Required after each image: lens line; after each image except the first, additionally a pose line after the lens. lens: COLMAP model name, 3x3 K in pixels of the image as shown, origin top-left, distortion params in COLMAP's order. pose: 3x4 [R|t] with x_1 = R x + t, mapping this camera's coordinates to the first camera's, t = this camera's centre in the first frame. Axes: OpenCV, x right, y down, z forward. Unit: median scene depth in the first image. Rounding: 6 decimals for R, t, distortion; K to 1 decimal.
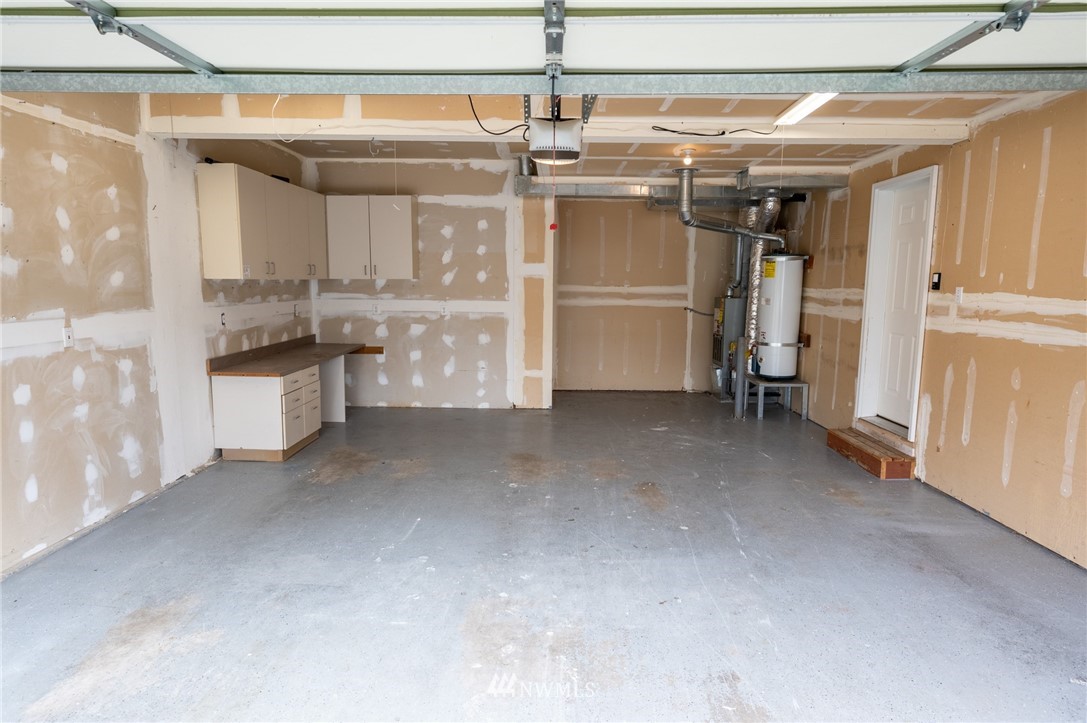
lens RADIAL K [[617.8, 0, 540.6], [0, 617.8, 361.0], [0, 0, 1]] dist [-0.001341, 0.000464]
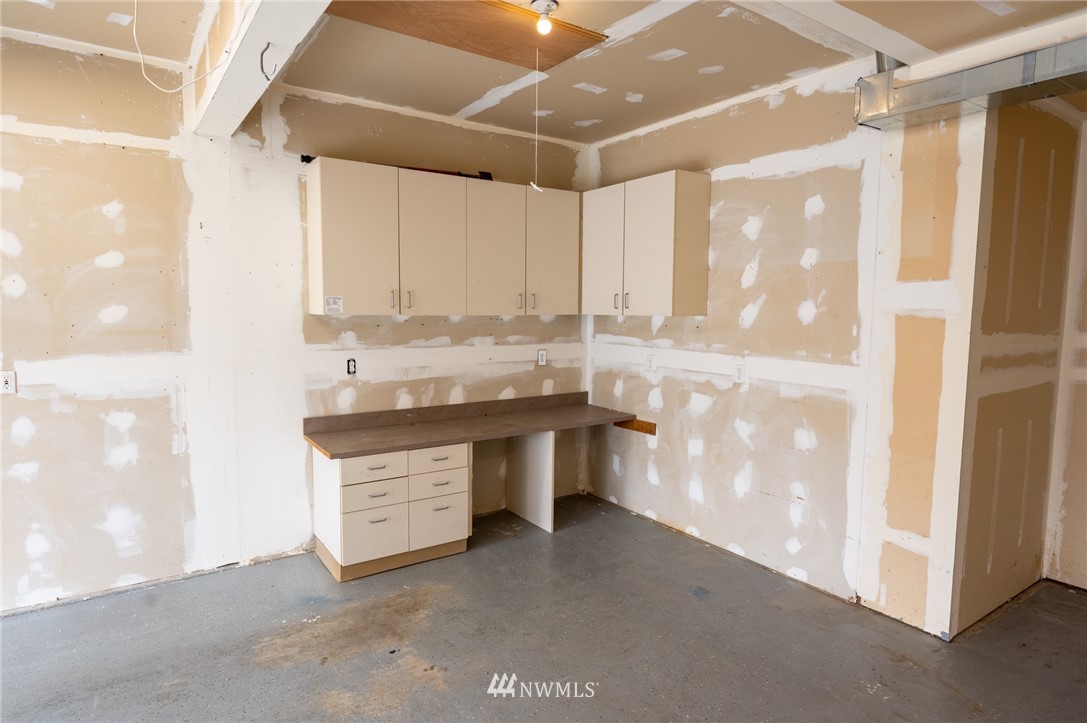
lens RADIAL K [[617.8, 0, 544.6], [0, 617.8, 359.4], [0, 0, 1]] dist [-0.001341, 0.000464]
pose [[0.588880, 0.068030, -0.805352, 0.181874], [-0.111301, 0.993783, 0.002563, -0.079757], [0.800520, 0.088127, 0.592791, 0.560220]]
